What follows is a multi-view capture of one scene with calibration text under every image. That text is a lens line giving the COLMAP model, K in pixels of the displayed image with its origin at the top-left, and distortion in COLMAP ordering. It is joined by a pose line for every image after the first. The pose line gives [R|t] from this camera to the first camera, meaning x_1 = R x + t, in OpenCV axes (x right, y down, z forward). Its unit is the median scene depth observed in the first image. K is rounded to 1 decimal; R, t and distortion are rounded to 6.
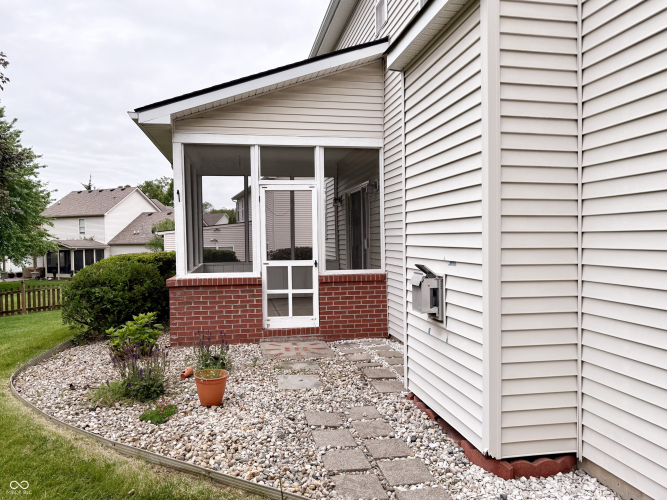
lens RADIAL K [[493.1, 0, 334.0], [0, 493.1, 260.4], [0, 0, 1]] dist [0.000774, -0.001533]
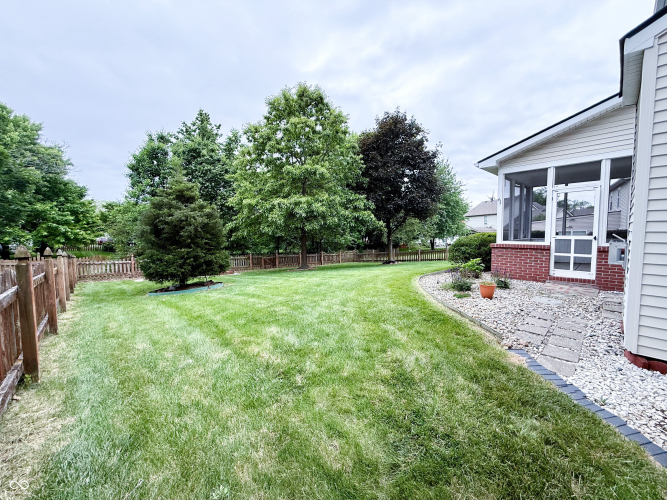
lens RADIAL K [[267.2, 0, 333.5], [0, 267.2, 250.0], [0, 0, 1]] dist [0.001021, 0.000046]
pose [[0.534706, 0.065659, -0.842484, 0.229167], [-0.033100, 0.997839, 0.056759, 0.023113], [0.844390, -0.002463, 0.535724, -0.125303]]
